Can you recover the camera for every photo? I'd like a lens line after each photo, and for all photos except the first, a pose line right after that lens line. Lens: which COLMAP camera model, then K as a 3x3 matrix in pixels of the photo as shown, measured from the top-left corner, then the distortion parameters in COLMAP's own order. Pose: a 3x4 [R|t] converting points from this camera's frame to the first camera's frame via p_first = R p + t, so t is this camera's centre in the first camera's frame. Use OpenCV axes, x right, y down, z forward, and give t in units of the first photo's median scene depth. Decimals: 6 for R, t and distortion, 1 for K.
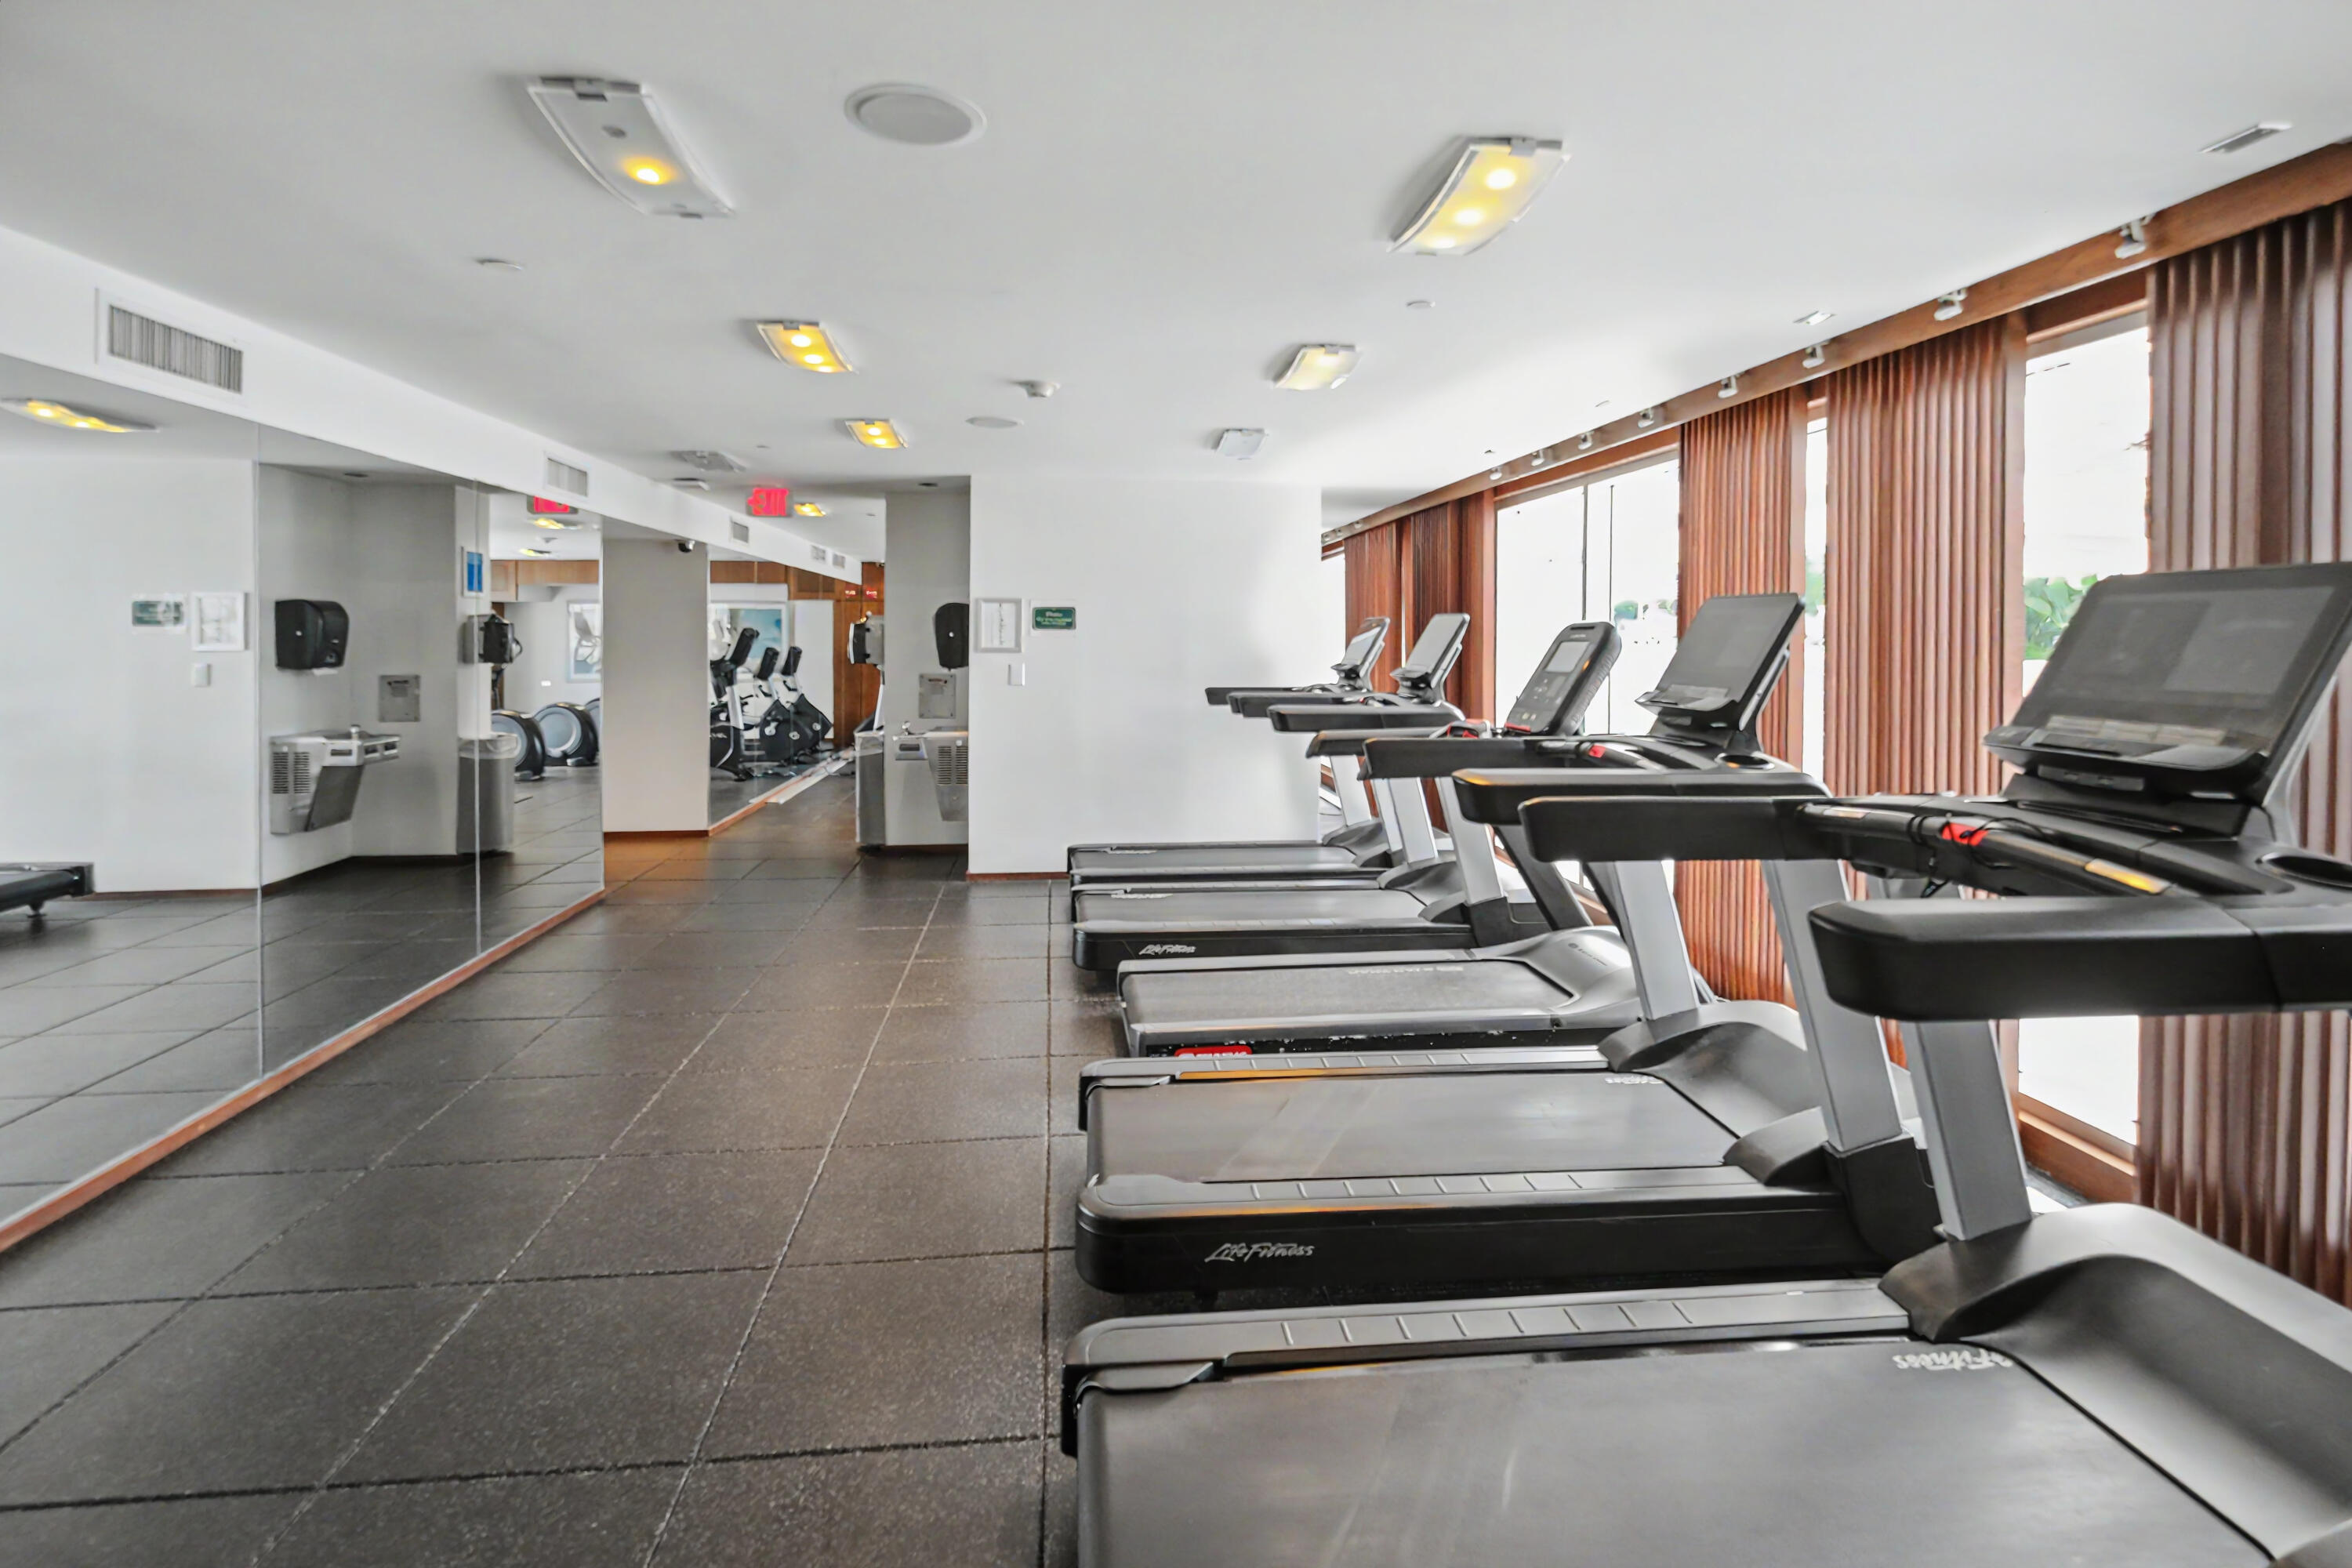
lens RADIAL K [[1092.3, 0, 1176.9], [0, 1092.3, 656.8], [0, 0, 1]] dist [0.002313, 0.000329]
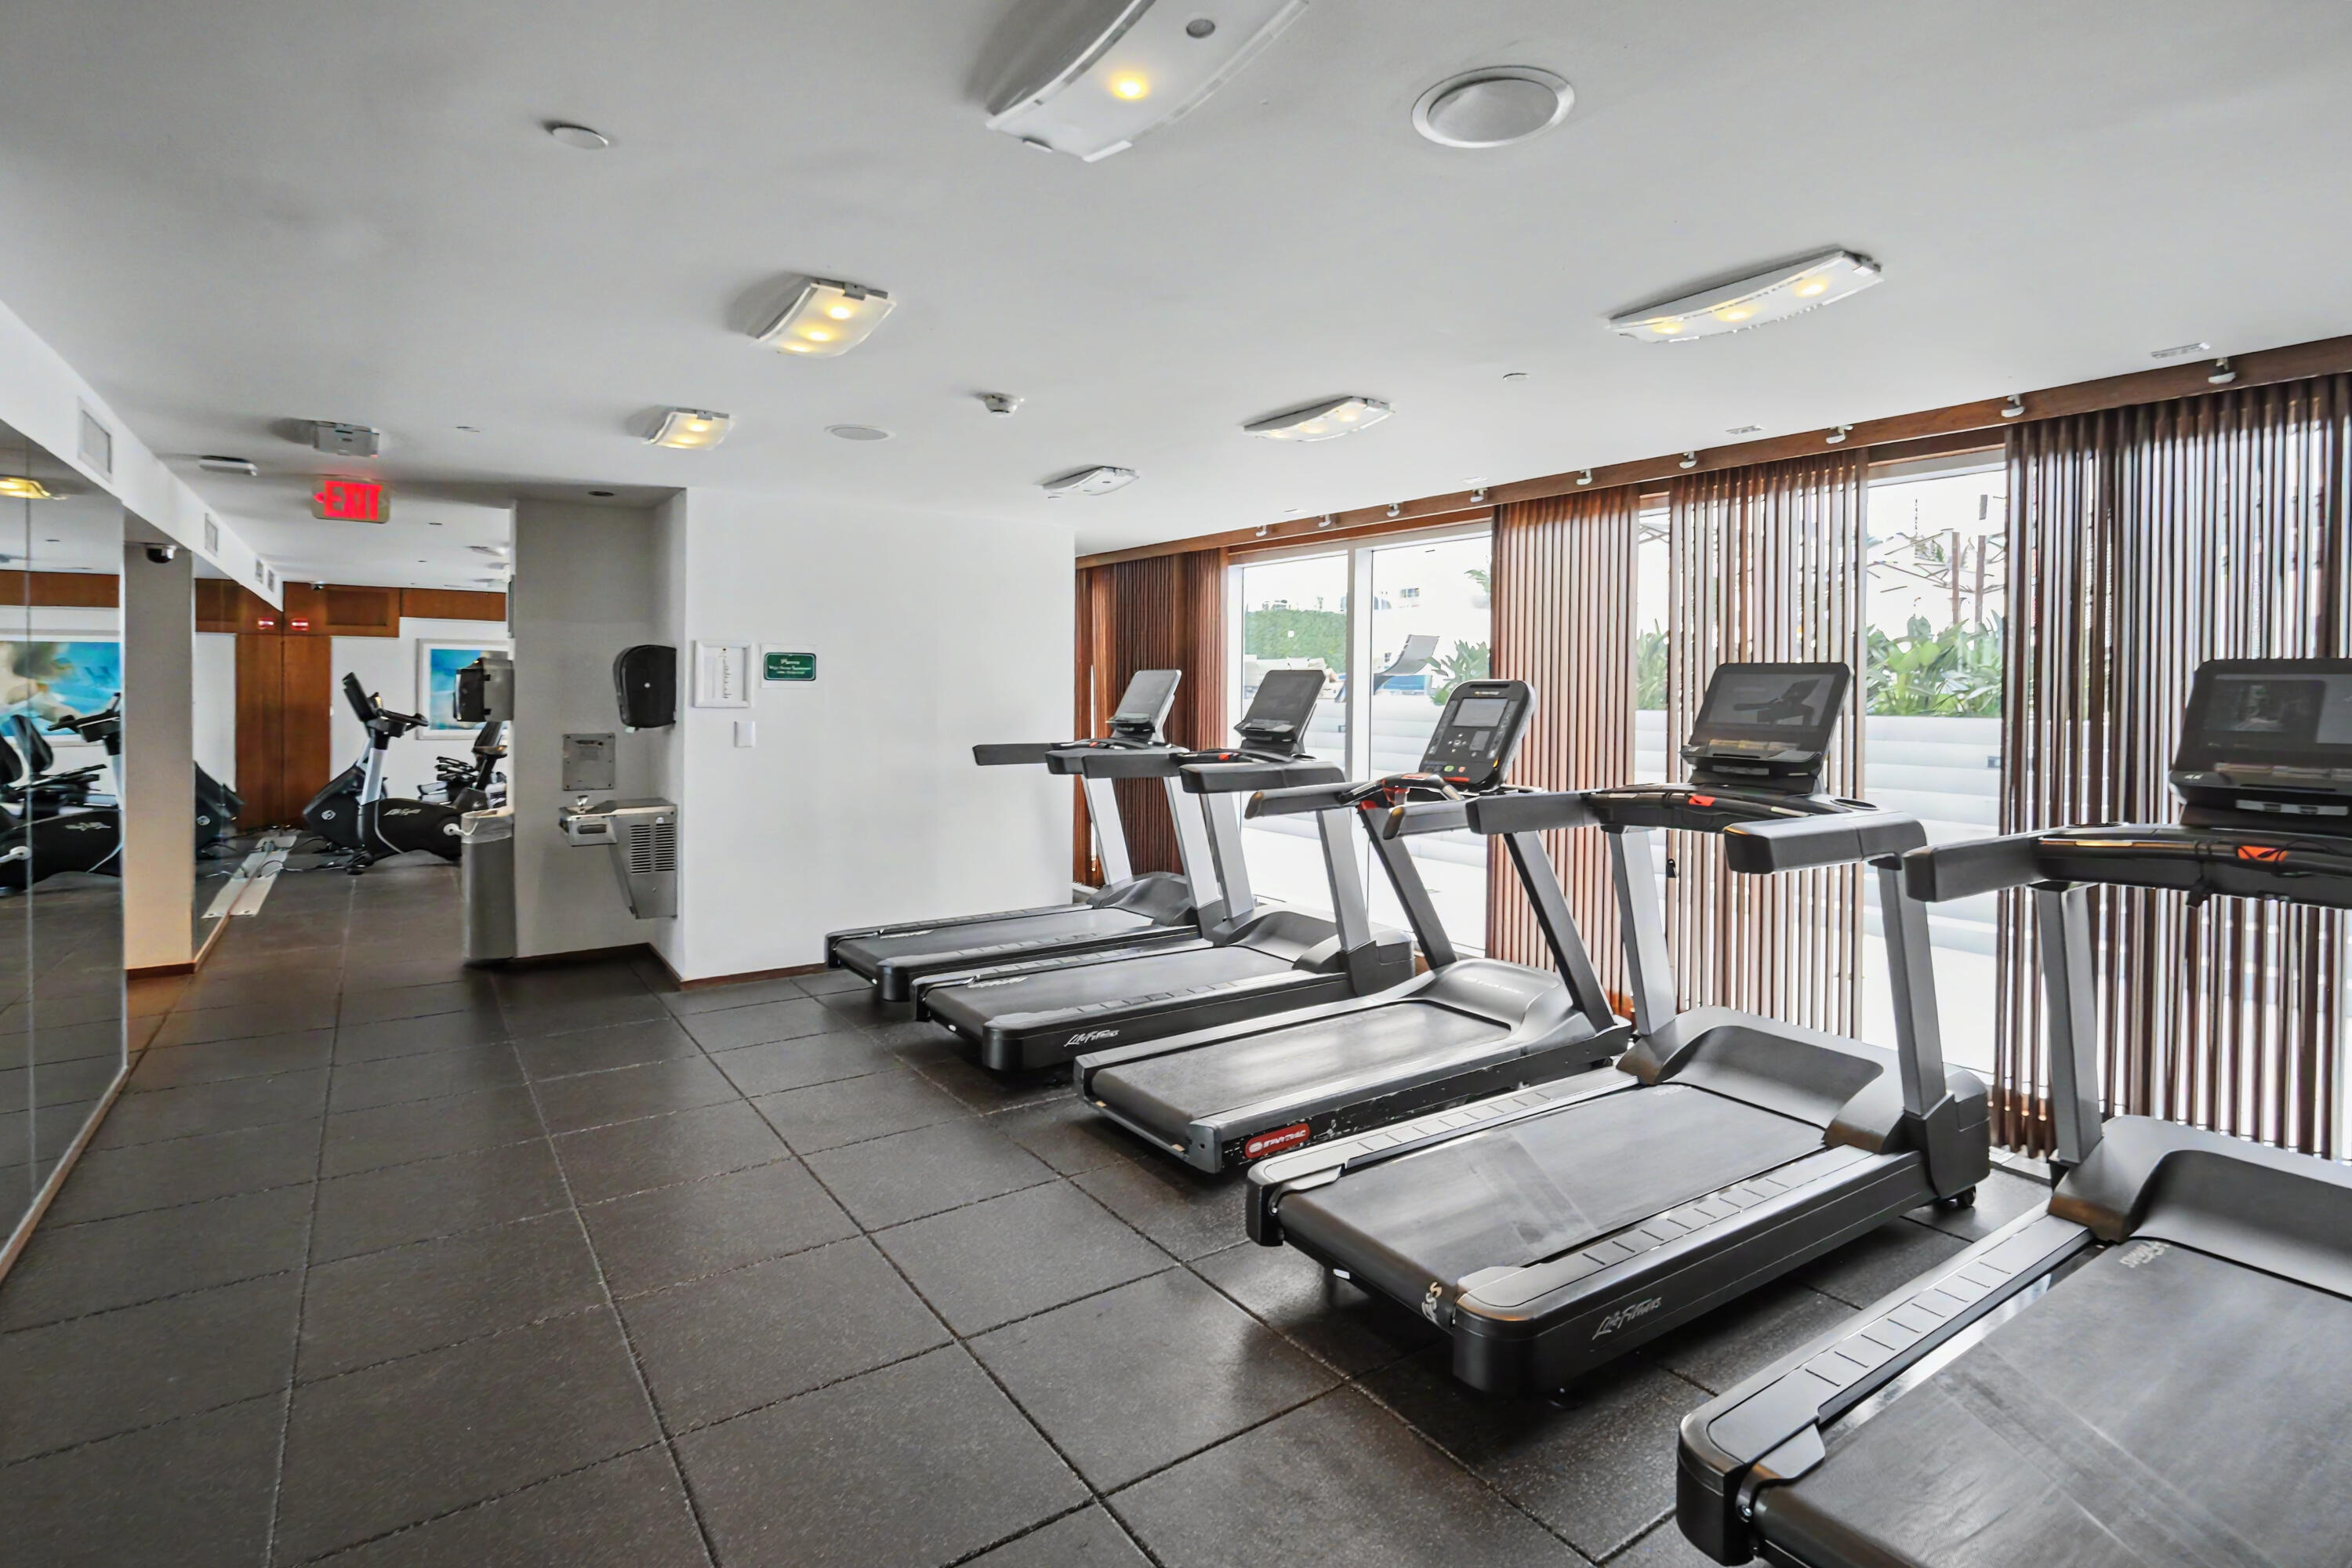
lens RADIAL K [[1126.1, 0, 1183.9], [0, 1126.1, 707.0], [0, 0, 1]] dist [-0.005506, -0.000100]
pose [[0.885430, -0.003207, 0.464762, -0.247900], [0.002344, 0.999994, 0.002434, -0.005599], [-0.464768, -0.001065, 0.885432, 0.090692]]
